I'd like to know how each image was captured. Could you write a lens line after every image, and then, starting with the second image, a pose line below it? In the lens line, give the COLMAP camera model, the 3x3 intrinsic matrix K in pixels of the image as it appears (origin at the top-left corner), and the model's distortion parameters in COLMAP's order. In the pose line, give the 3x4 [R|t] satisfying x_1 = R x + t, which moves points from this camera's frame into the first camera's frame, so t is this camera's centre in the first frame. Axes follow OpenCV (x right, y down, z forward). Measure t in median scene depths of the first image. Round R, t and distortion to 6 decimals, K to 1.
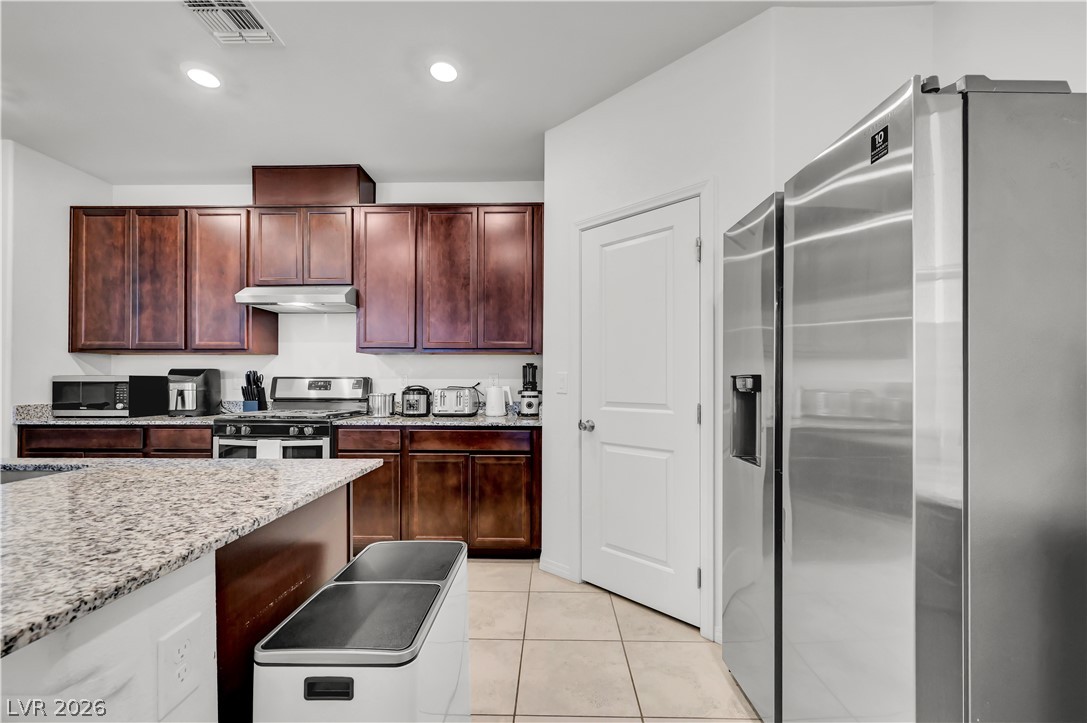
lens RADIAL K [[433.3, 0, 543.4], [0, 433.3, 375.7], [0, 0, 1]] dist [-0.000116, -0.000050]
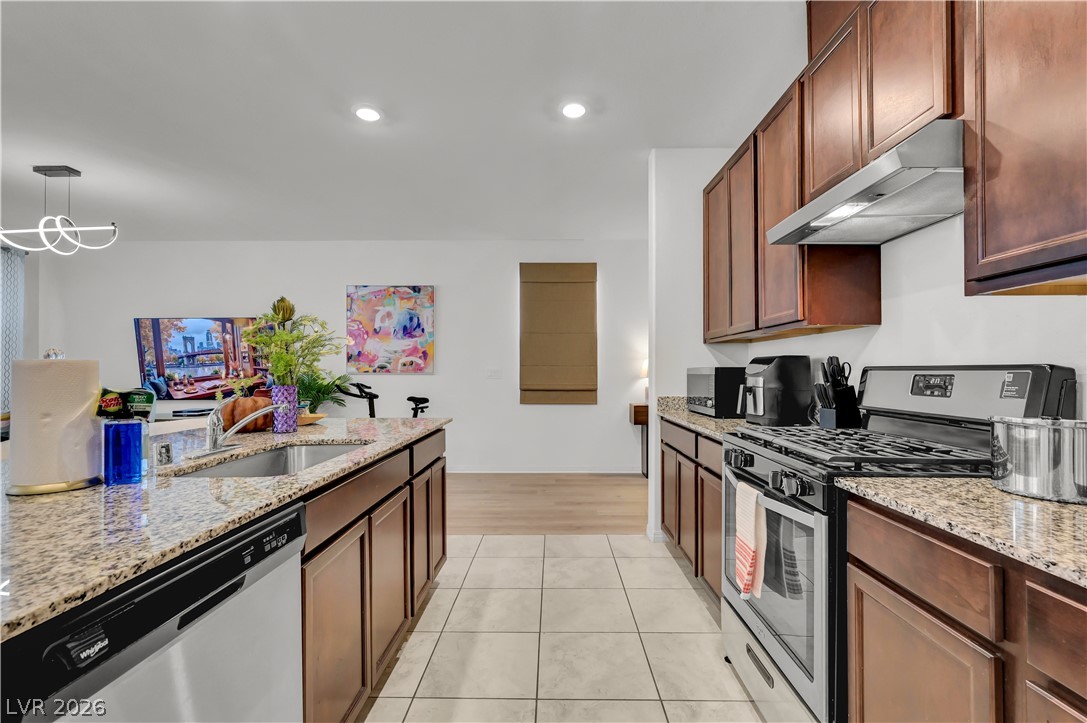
lens RADIAL K [[483.1, 0, 544.7], [0, 483.1, 366.6], [0, 0, 1]] dist [-0.000778, -0.000012]
pose [[0.012713, -0.011038, -0.999858, -0.039203], [0.012476, 0.999863, -0.010880, 0.004468], [0.999841, -0.012336, 0.012849, 0.657667]]
